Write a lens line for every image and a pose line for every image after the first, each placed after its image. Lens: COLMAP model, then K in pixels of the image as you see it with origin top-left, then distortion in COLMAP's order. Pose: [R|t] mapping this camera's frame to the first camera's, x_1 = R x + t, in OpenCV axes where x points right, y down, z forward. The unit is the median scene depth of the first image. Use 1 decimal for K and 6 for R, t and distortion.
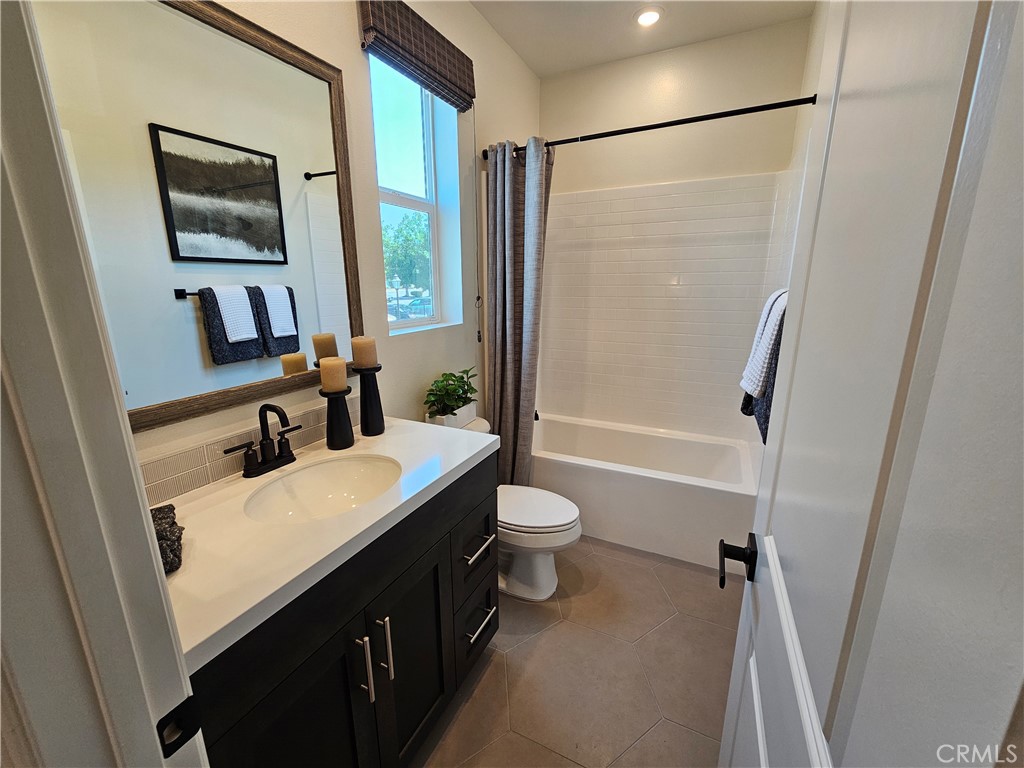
lens RADIAL K [[419.5, 0, 511.9], [0, 419.5, 385.0], [0, 0, 1]] dist [-0.003605, 0.000316]
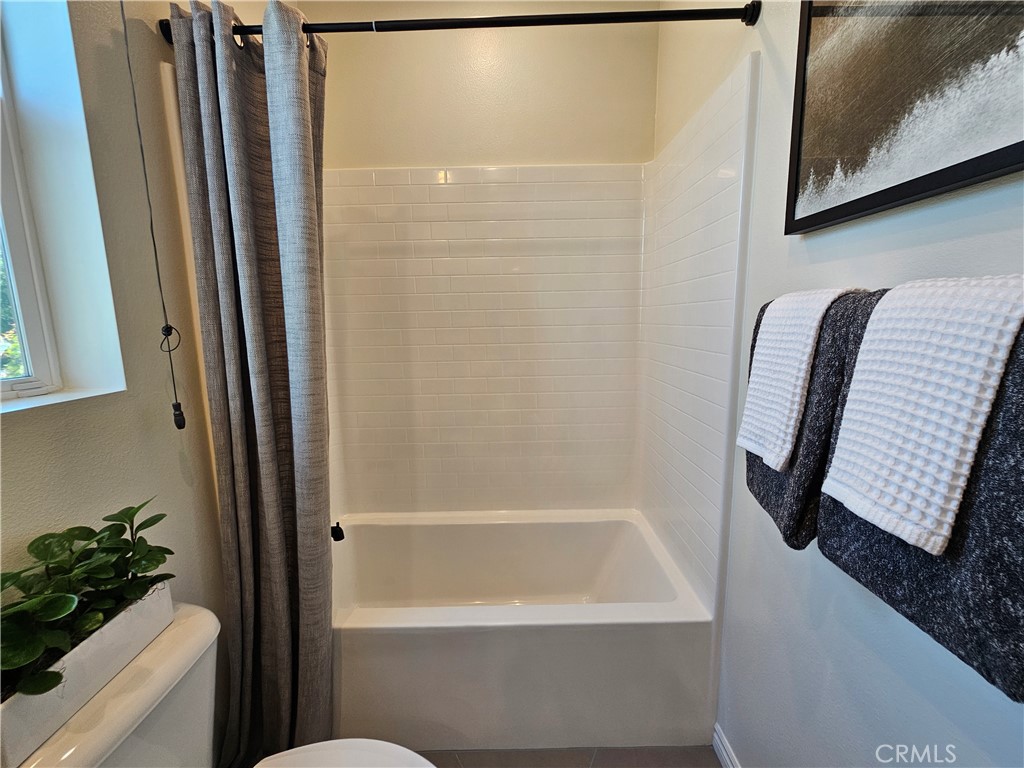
lens RADIAL K [[419.5, 0, 518.2], [0, 419.5, 386.7], [0, 0, 1]] dist [-0.003605, 0.000316]
pose [[0.890137, -0.079526, 0.448700, 0.046460], [0.121381, 0.990459, -0.065252, -0.075807], [-0.439229, 0.112547, 0.891297, 0.458011]]
